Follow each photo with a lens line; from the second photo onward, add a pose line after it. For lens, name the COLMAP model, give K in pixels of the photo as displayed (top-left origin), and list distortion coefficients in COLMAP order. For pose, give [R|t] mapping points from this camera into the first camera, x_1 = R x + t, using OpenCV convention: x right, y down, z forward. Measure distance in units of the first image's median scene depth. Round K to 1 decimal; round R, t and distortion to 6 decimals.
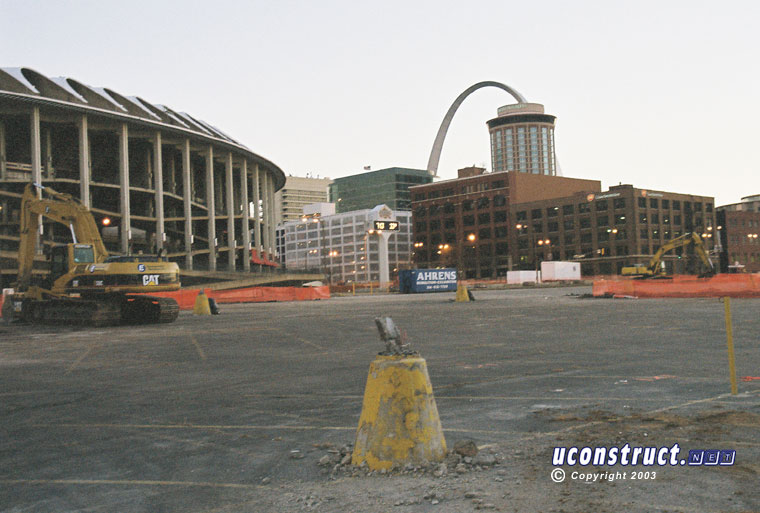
lens RADIAL K [[864.0, 0, 391.6], [0, 864.0, 255.1], [0, 0, 1]] dist [-0.026546, 0.378170]
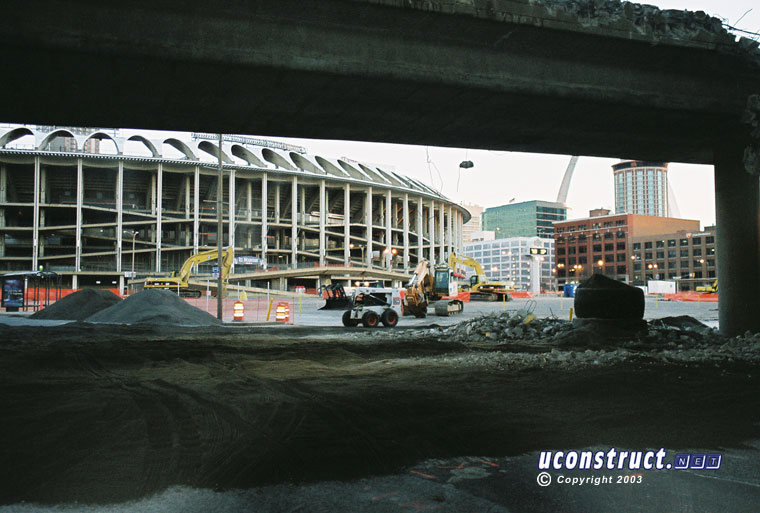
lens RADIAL K [[859.3, 0, 398.2], [0, 859.3, 250.7], [0, 0, 1]] dist [0.016691, 0.398346]
pose [[0.991580, 0.025595, -0.126942, -0.054077], [-0.027417, 0.999544, -0.012623, -0.010778], [0.126561, 0.015997, 0.991830, -0.426513]]
